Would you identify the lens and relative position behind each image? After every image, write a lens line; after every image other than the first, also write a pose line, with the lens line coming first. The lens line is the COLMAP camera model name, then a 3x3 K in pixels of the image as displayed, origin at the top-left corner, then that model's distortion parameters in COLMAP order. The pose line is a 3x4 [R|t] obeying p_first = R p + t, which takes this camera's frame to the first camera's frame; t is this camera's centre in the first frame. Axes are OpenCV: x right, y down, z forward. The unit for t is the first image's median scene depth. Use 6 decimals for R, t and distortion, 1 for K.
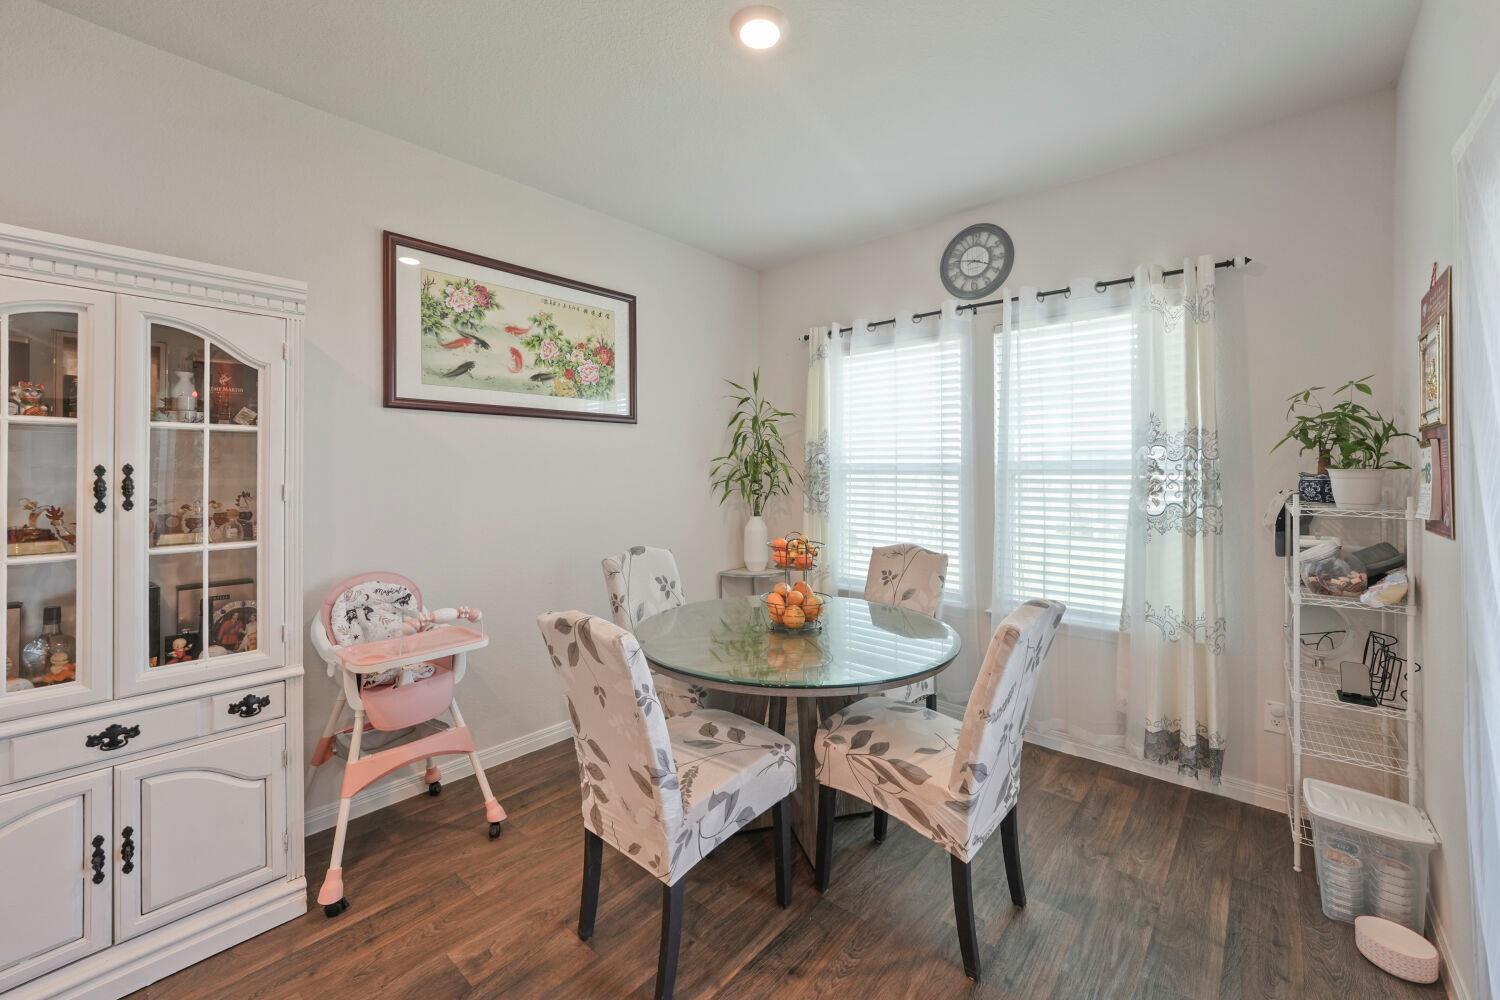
lens RADIAL K [[595.6, 0, 761.0], [0, 595.6, 477.1], [0, 0, 1]] dist [0.001596, 0.000655]
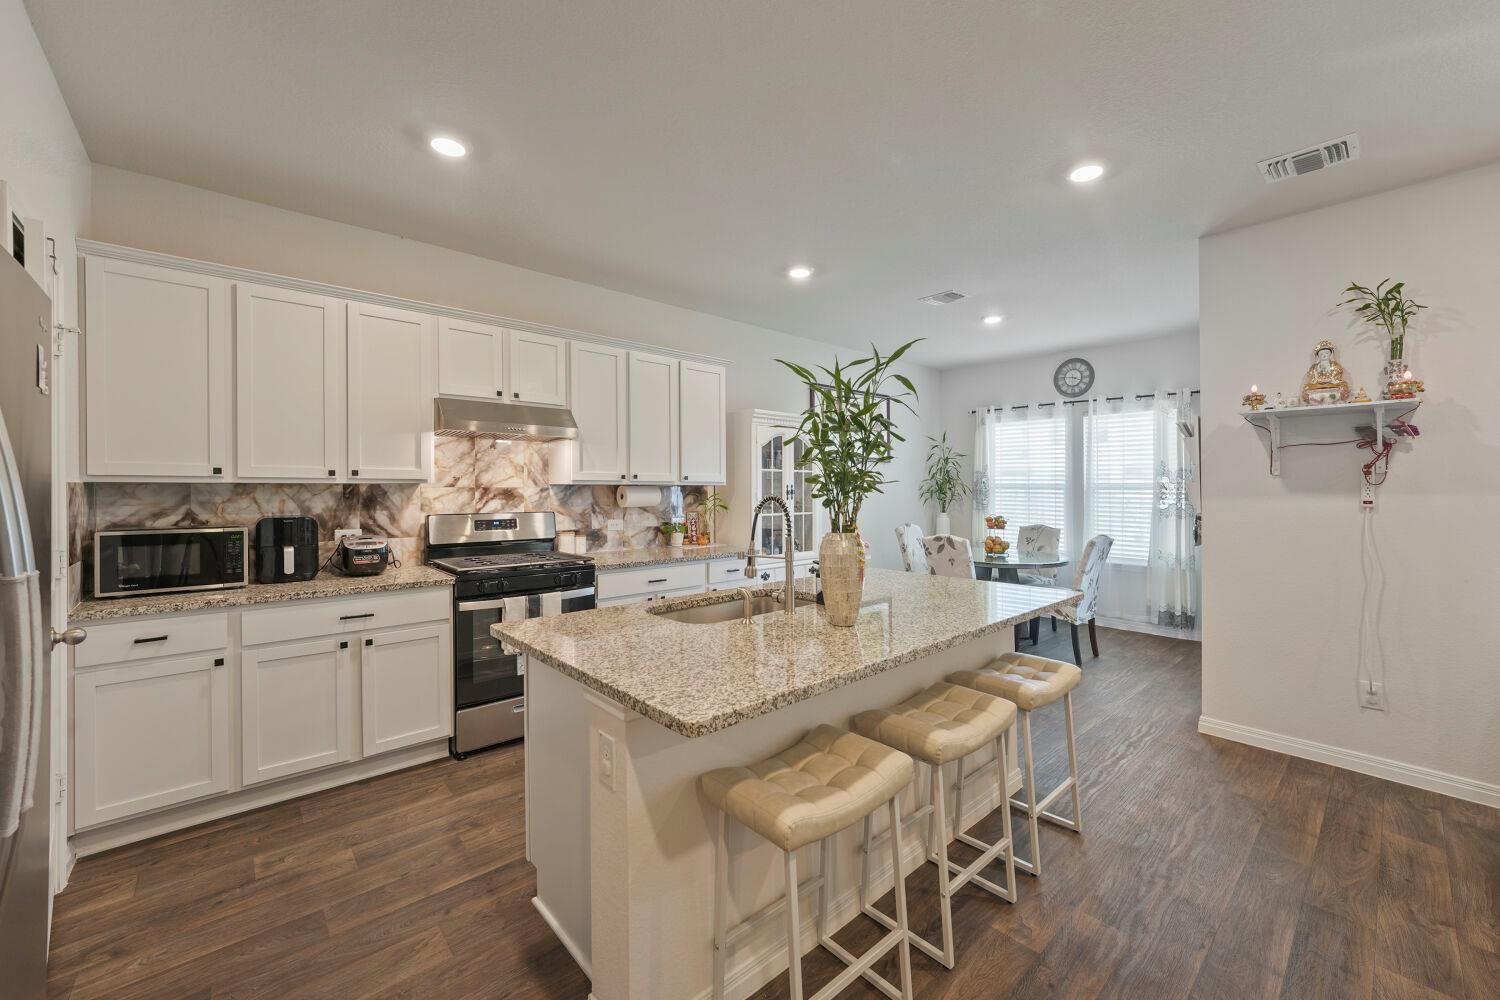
lens RADIAL K [[576.7, 0, 750.0], [0, 576.7, 500.0], [0, 0, 1]] dist [-0.002260, -0.000073]
pose [[0.991999, 0.005919, -0.126108, -0.653988], [-0.004302, 0.999905, 0.013086, 0.013840], [0.126173, -0.012439, 0.991930, -1.413892]]
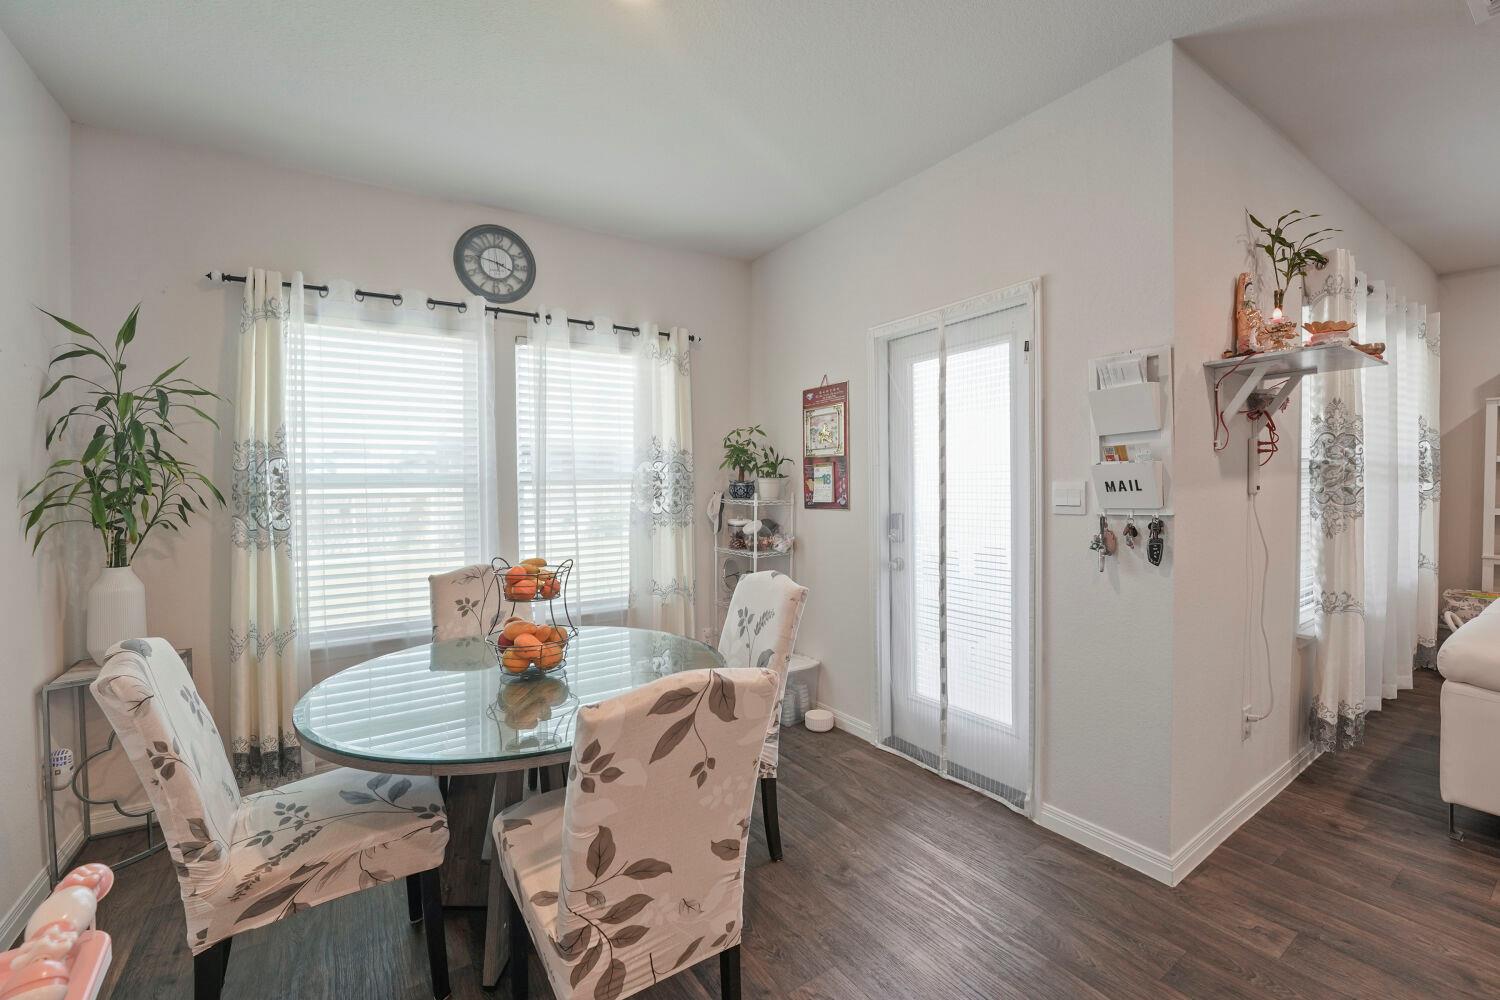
lens RADIAL K [[604.7, 0, 750.0], [0, 604.7, 500.0], [0, 0, 1]] dist [-0.017272, 0.000270]
pose [[0.270614, -0.034645, 0.962064, -0.714018], [0.023084, 0.999298, 0.029493, -0.001359], [-0.962411, 0.014227, 0.271224, 0.527680]]
